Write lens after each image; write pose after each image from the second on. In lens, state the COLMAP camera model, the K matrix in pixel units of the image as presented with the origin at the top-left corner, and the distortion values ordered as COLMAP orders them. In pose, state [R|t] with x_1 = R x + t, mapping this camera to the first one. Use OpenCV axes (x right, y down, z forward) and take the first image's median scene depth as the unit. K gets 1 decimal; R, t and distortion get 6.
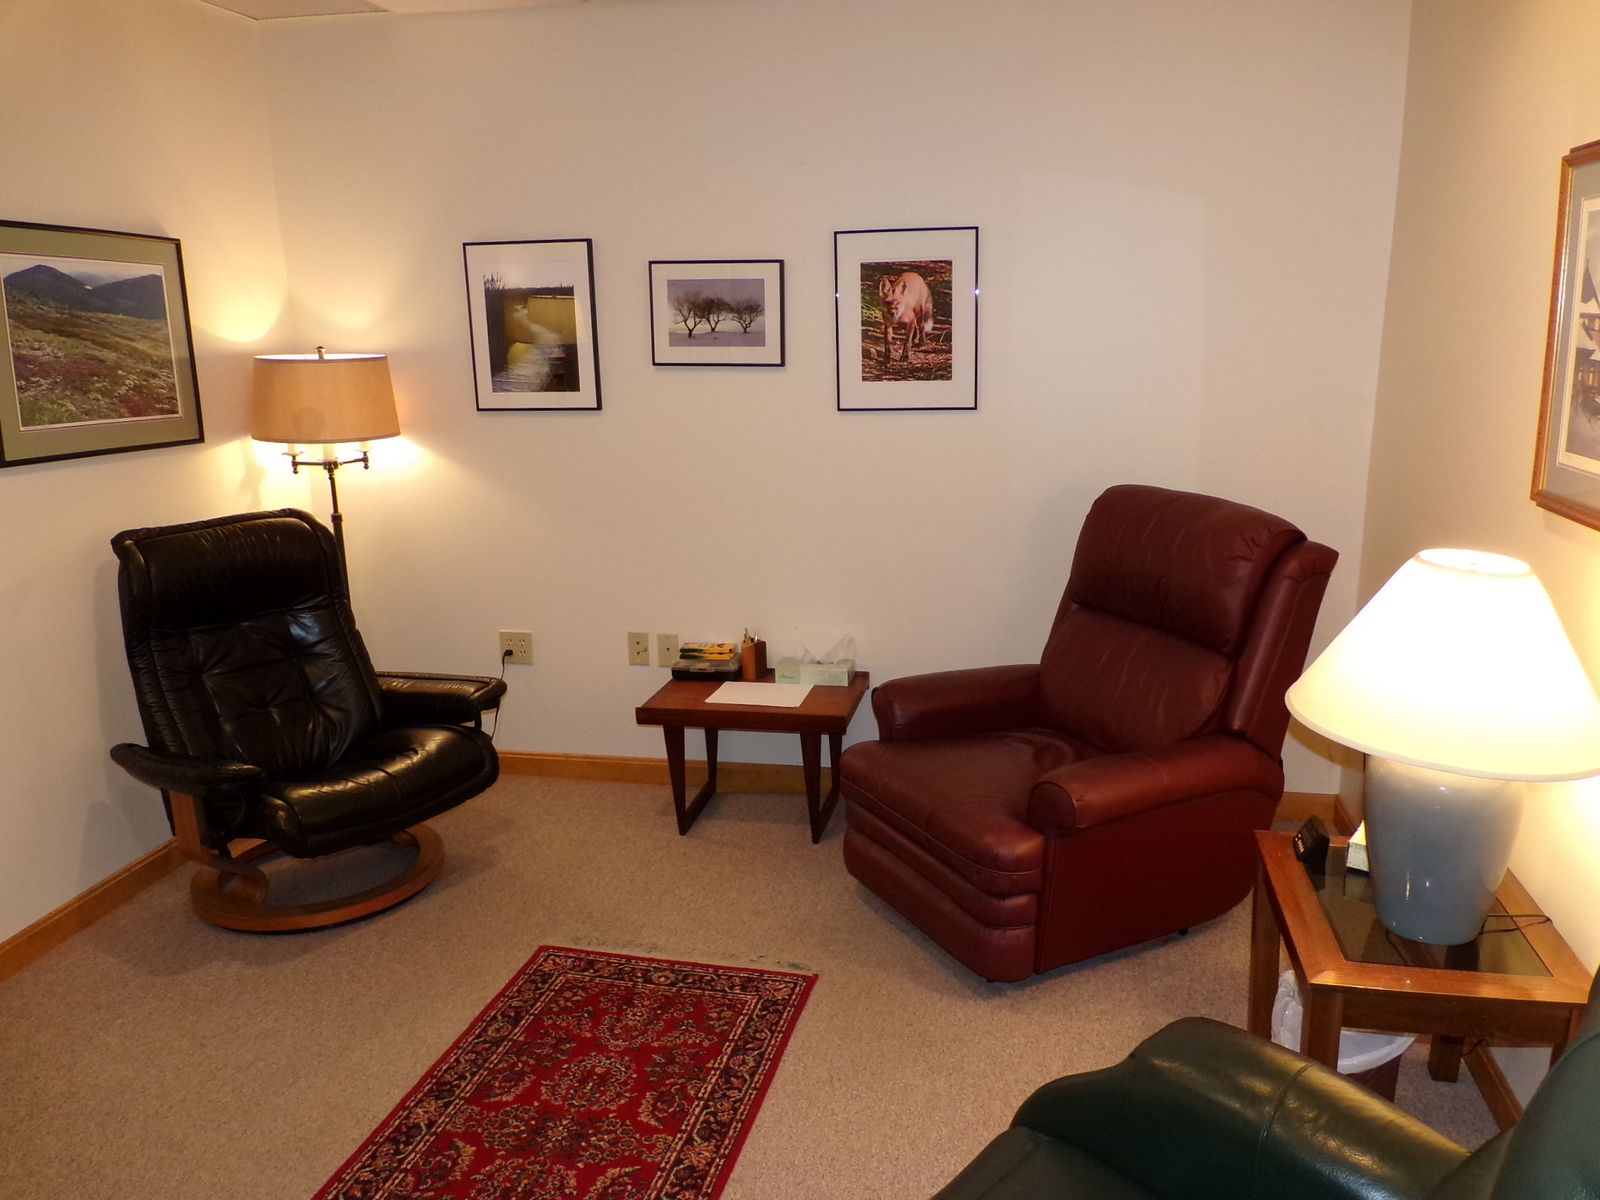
lens RADIAL K [[1232.6, 0, 825.6], [0, 1232.6, 611.5], [0, 0, 1]] dist [-0.061989, 0.113539]
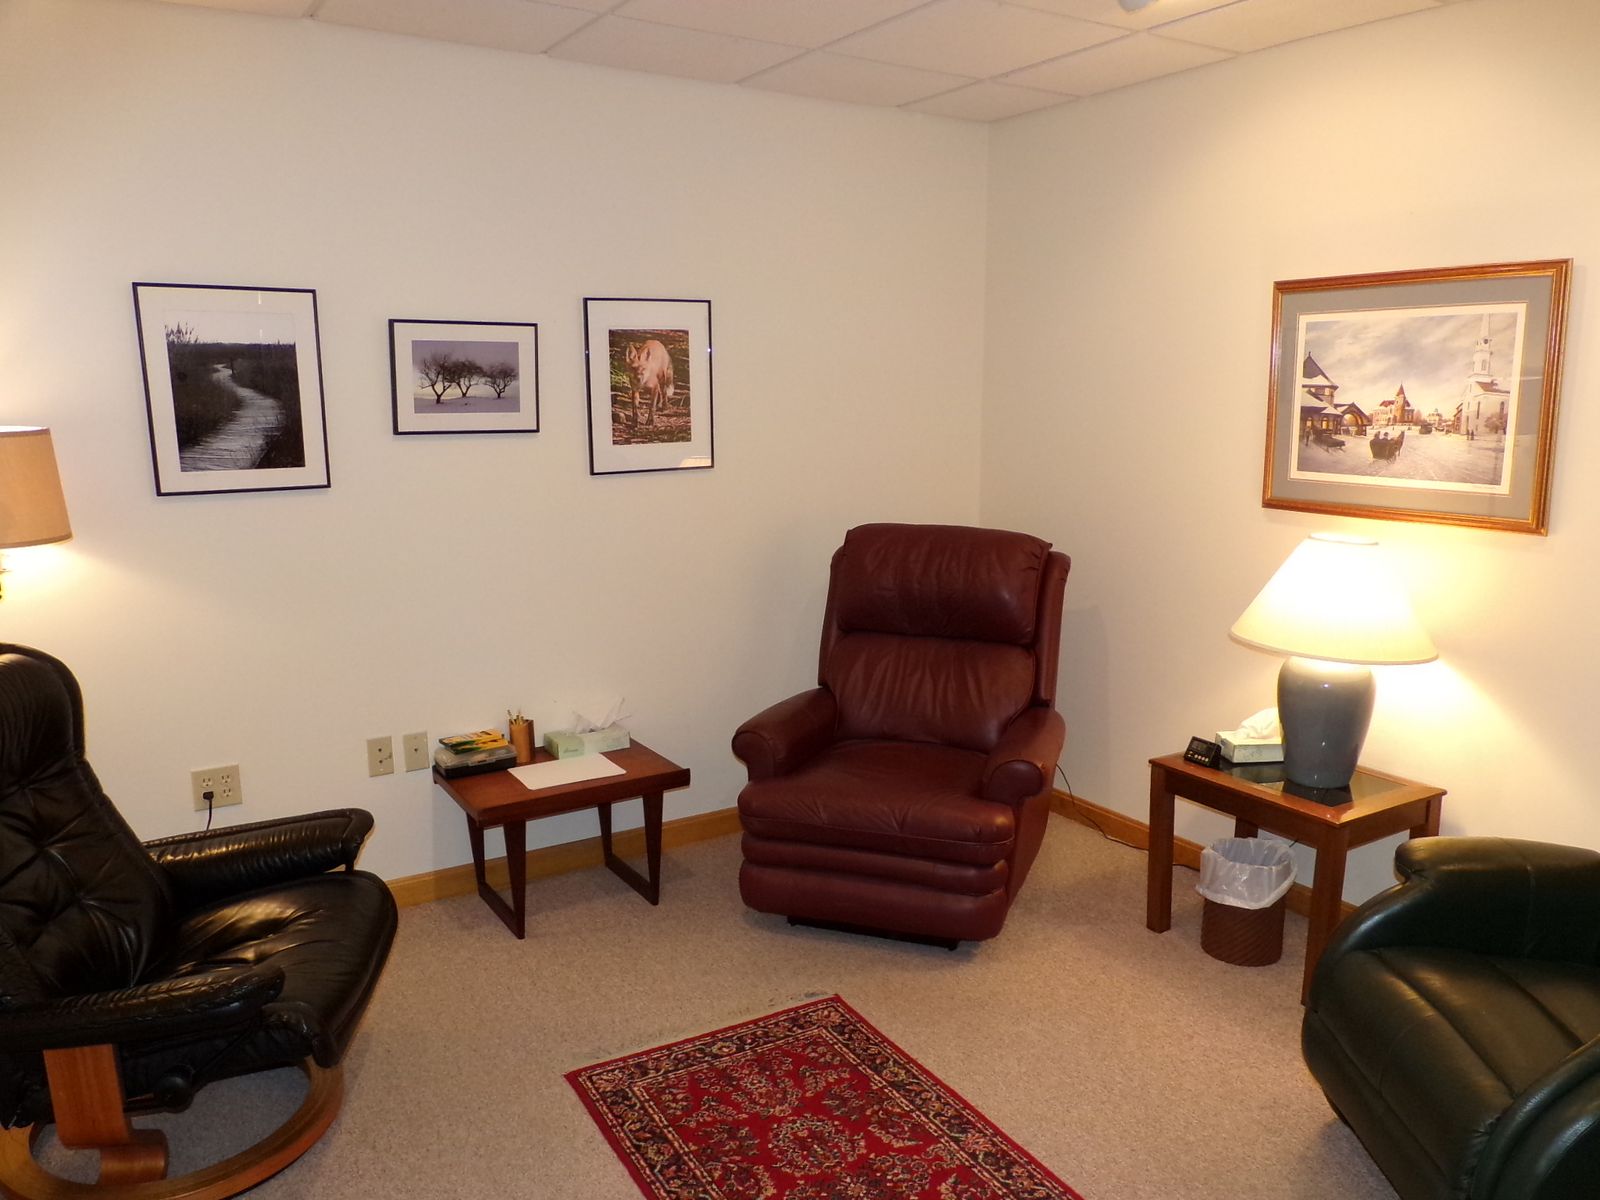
lens RADIAL K [[1232.6, 0, 825.6], [0, 1232.6, 611.5], [0, 0, 1]] dist [-0.061989, 0.113539]
pose [[0.725326, -0.117590, 0.678288, -0.553519], [0.153614, 0.988106, 0.007034, -0.032211], [-0.671047, 0.099092, 0.734763, 0.153120]]
